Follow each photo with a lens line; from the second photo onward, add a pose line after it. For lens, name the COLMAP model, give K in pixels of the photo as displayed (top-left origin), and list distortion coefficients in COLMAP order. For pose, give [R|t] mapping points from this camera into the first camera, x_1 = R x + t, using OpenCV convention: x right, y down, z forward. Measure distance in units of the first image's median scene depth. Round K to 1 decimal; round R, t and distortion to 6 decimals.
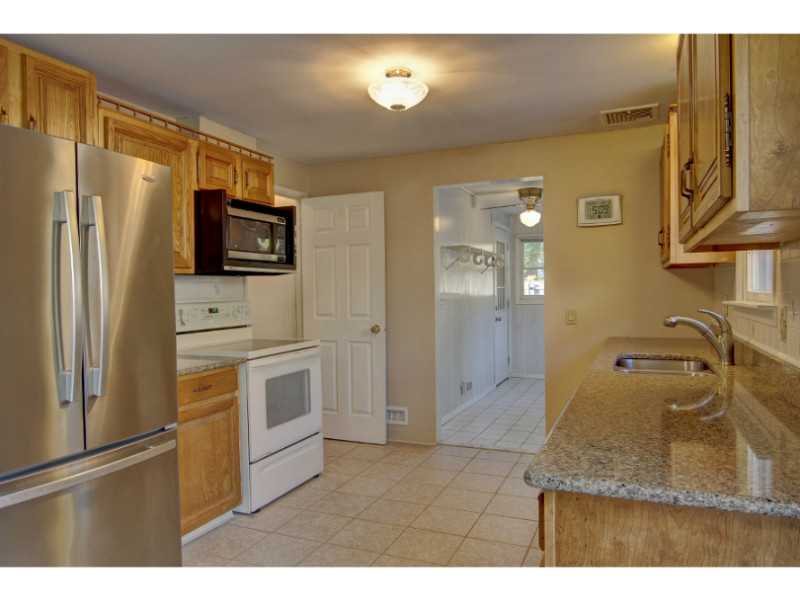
lens RADIAL K [[564.5, 0, 412.6], [0, 564.5, 299.0], [0, 0, 1]] dist [-0.001799, 0.001995]
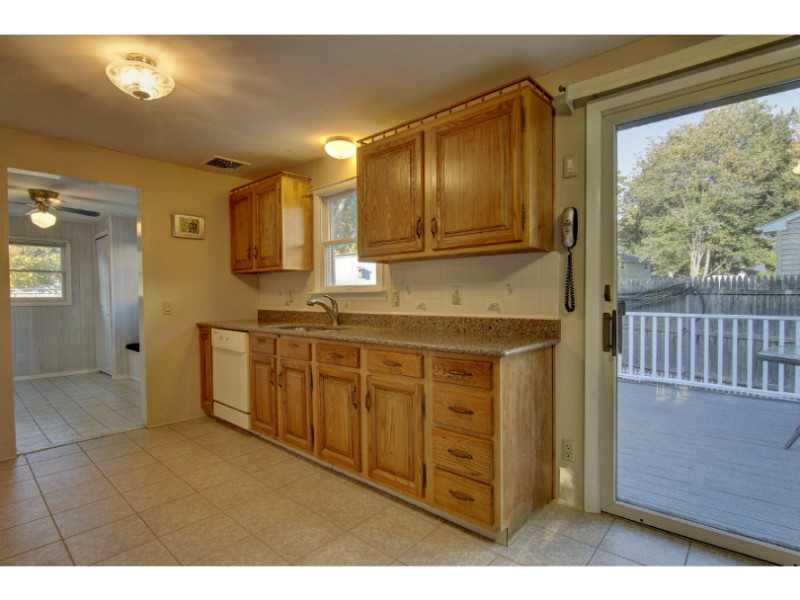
lens RADIAL K [[402.1, 0, 387.0], [0, 402.1, 304.6], [0, 0, 1]] dist [-0.004087, -0.005747]
pose [[0.334044, -0.013466, 0.942461, -0.403862], [0.022099, 0.999735, 0.006452, 0.029821], [-0.942298, 0.018672, 0.334253, 0.259126]]
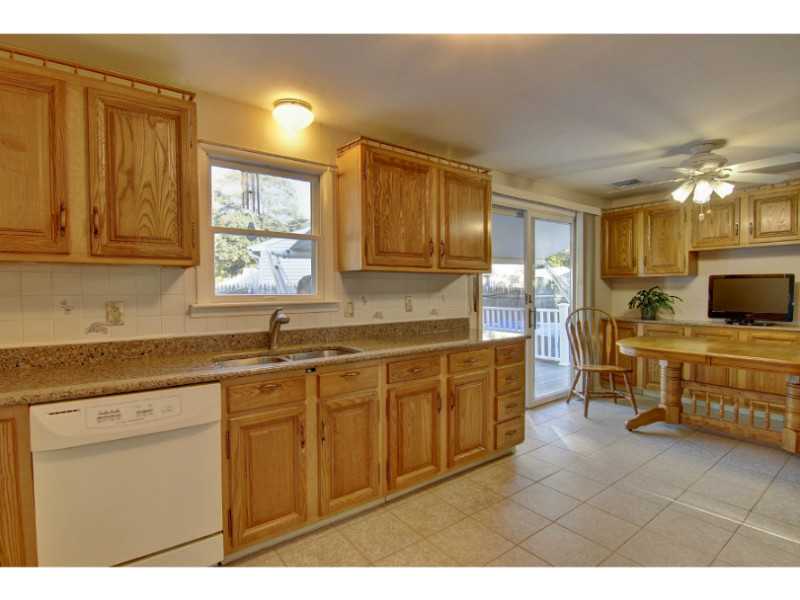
lens RADIAL K [[402.1, 0, 404.5], [0, 402.1, 303.5], [0, 0, 1]] dist [-0.004087, -0.005747]
pose [[-0.866570, 0.004676, 0.499033, -0.122804], [0.029111, 0.998727, 0.041194, -0.013149], [-0.498205, 0.050225, -0.865603, 1.085472]]
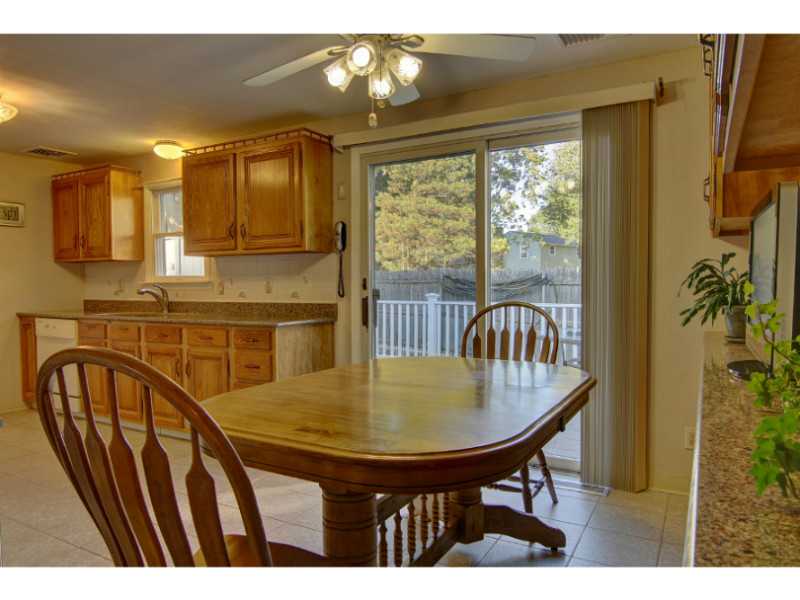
lens RADIAL K [[564.5, 0, 393.1], [0, 564.5, 301.8], [0, 0, 1]] dist [-0.001799, 0.001995]
pose [[0.122303, -0.018777, 0.992315, -0.844492], [0.022329, 0.999620, 0.016163, 0.042125], [-0.992242, 0.020180, 0.122676, -0.020713]]
